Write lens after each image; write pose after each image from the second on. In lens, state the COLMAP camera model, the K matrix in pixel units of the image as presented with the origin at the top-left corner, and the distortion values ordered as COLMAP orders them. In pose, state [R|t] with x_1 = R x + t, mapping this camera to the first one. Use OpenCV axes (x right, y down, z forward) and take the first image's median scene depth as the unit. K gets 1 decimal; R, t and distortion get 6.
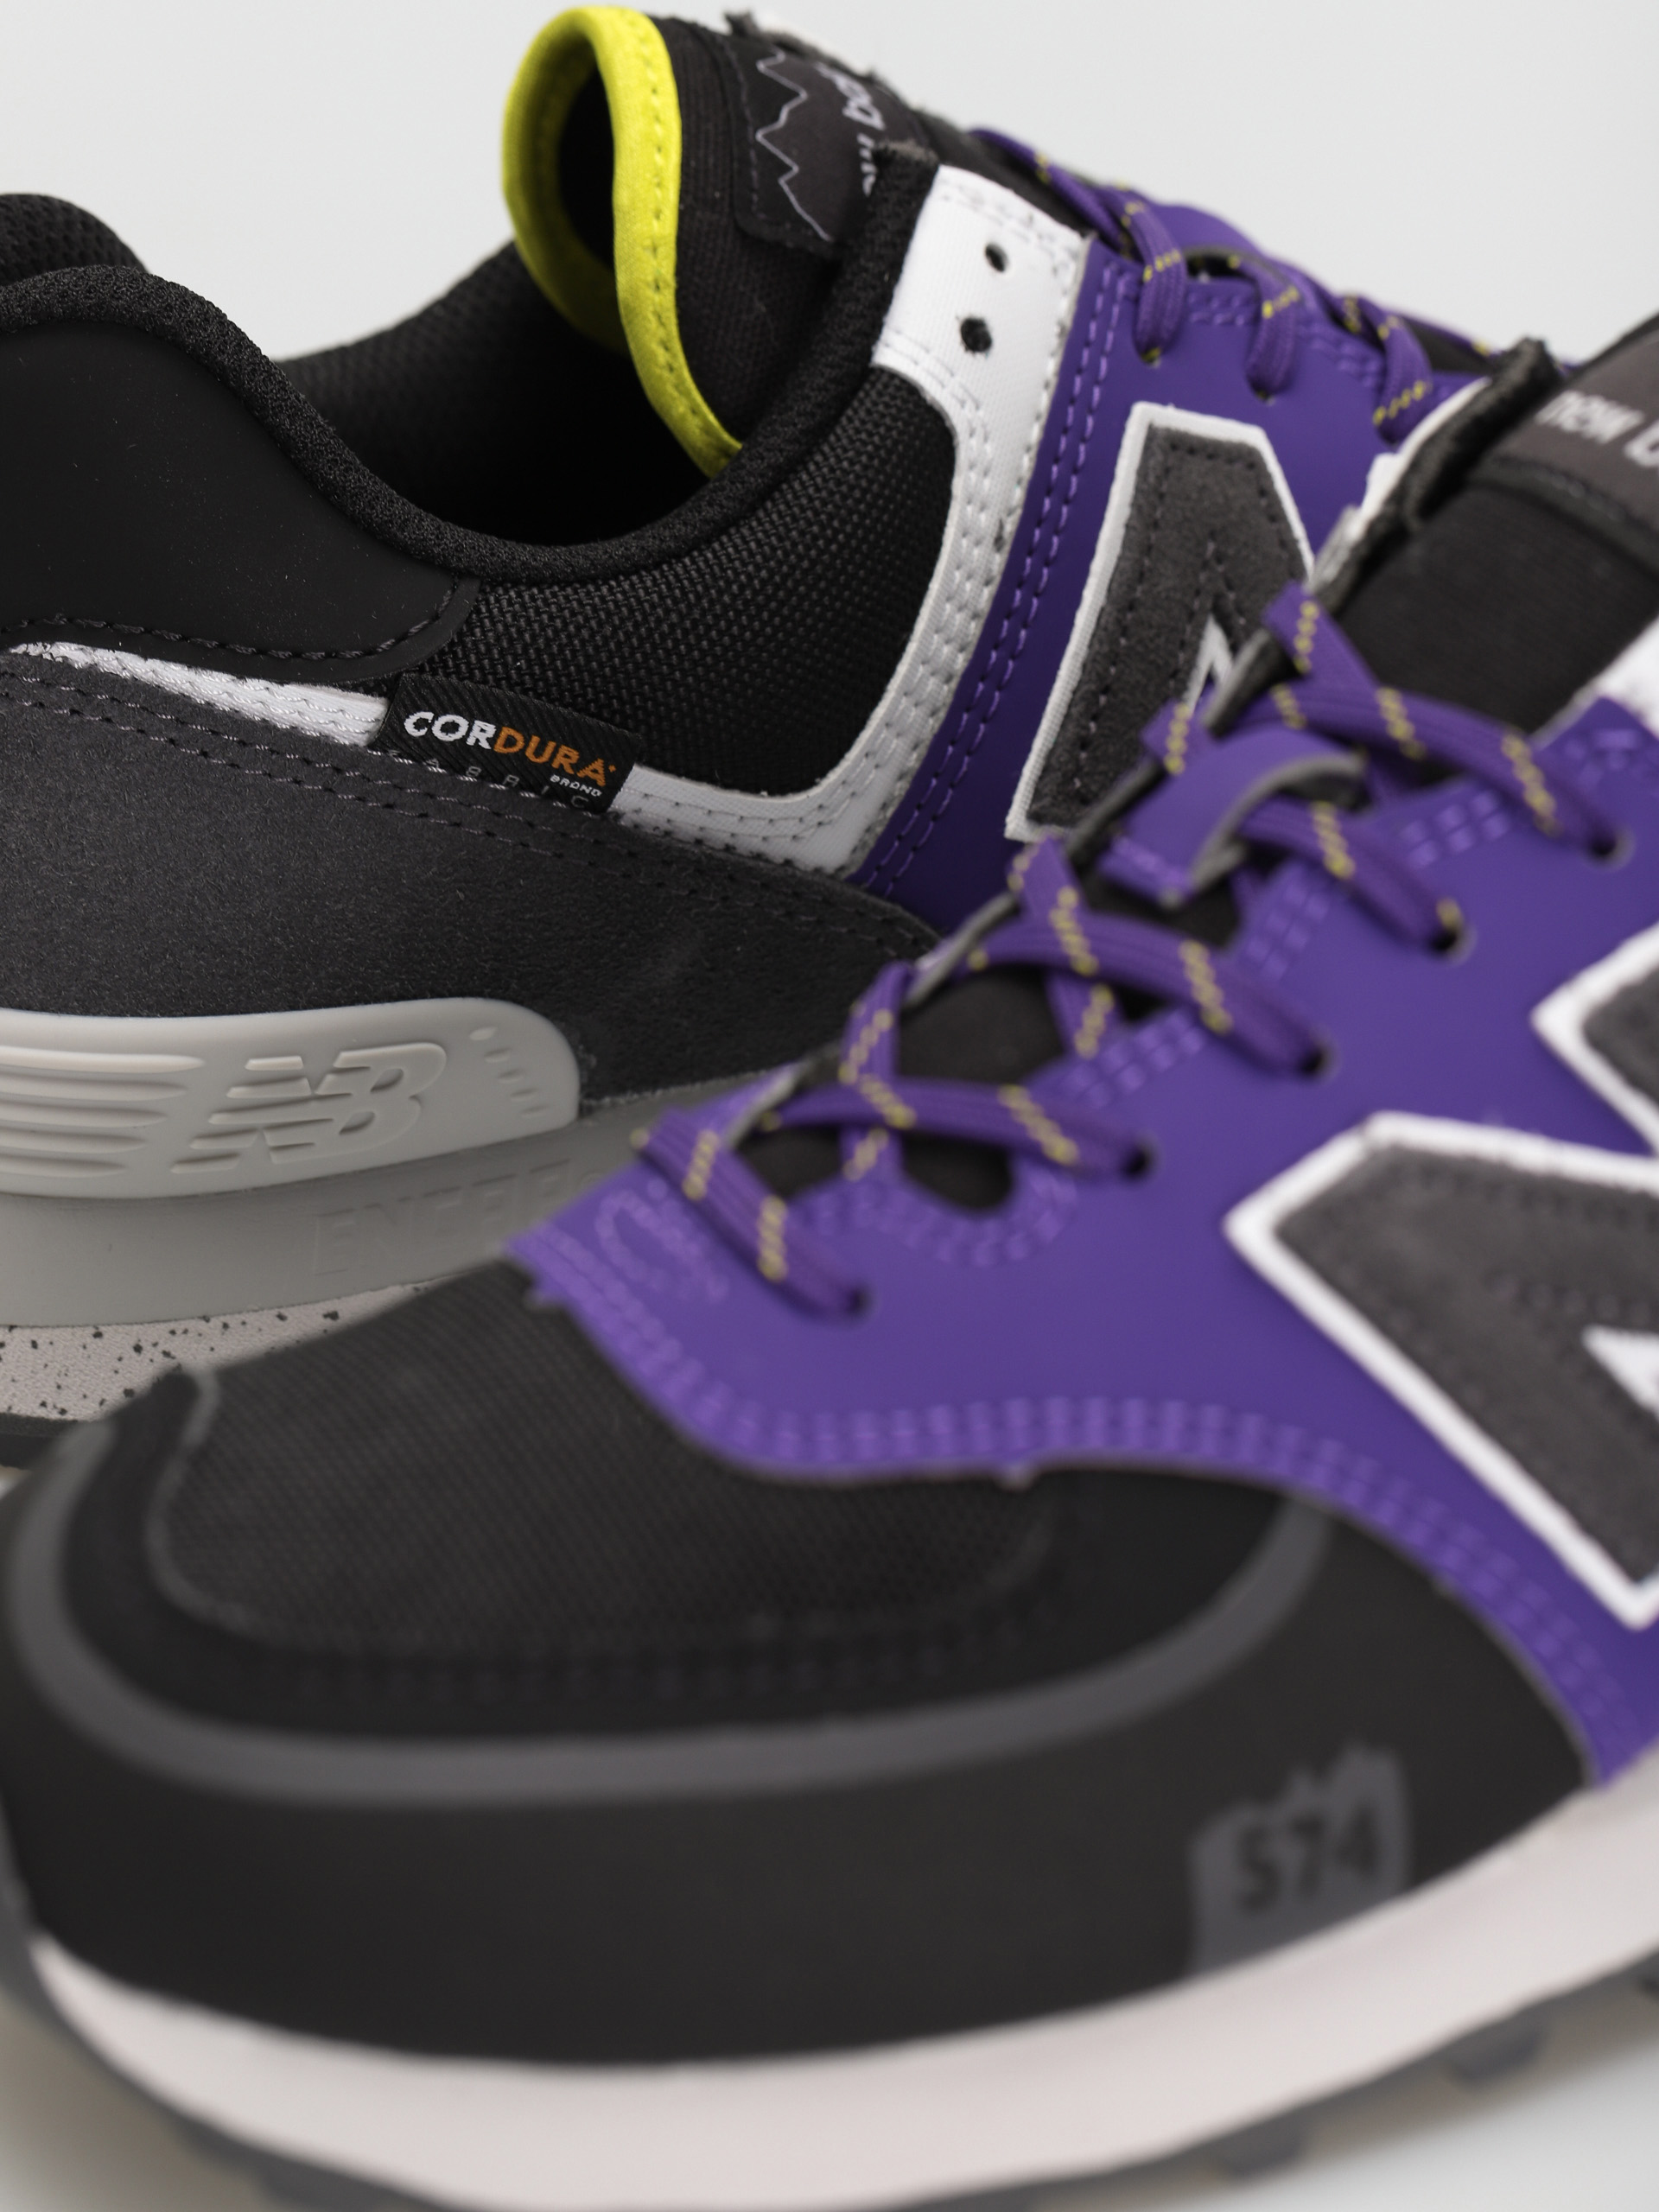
lens RADIAL K [[8056.7, 0, 826.9], [0, 8056.7, 1104.6], [0, 0, 1]] dist [-0.219981, 0.000000]
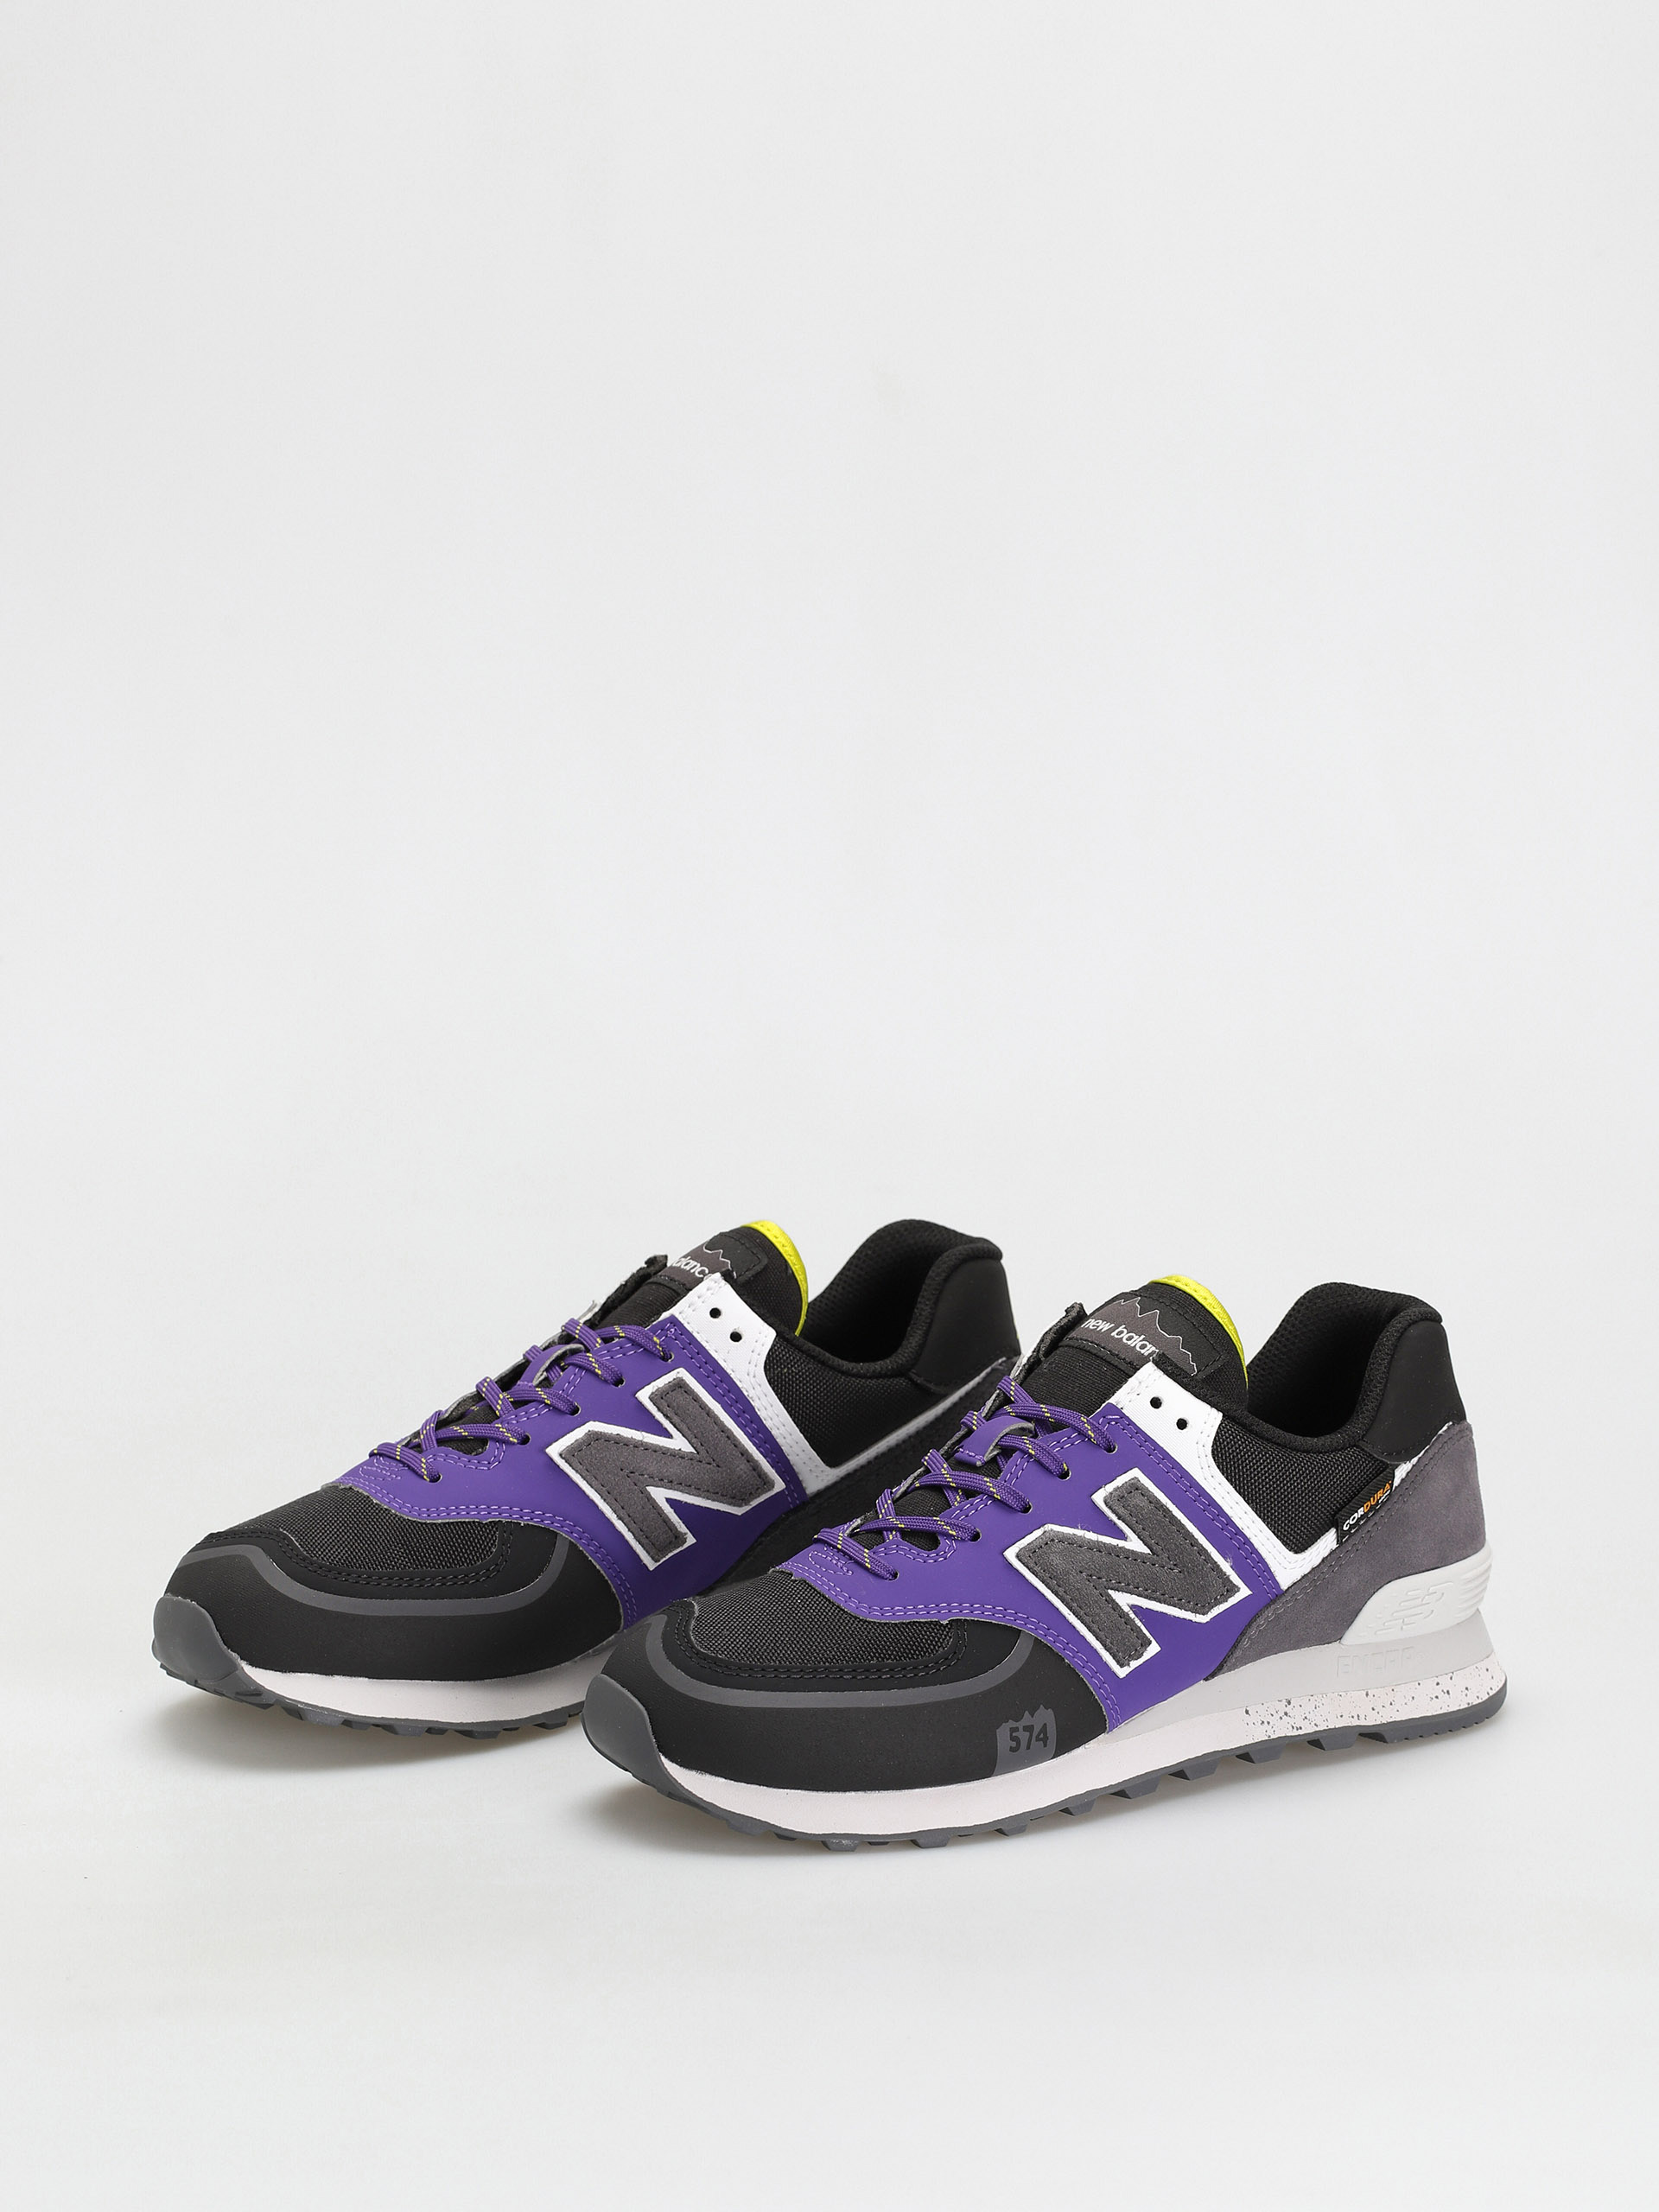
lens RADIAL K [[8056.7, 0, 829.6], [0, 8056.7, 1106.0], [0, 0, 1]] dist [-0.219981, 0.000000]
pose [[0.993624, 0.017820, 0.111329, -0.395331], [-0.000991, 0.988771, -0.149433, 0.328671], [-0.112742, 0.148370, 0.982484, -2.299795]]
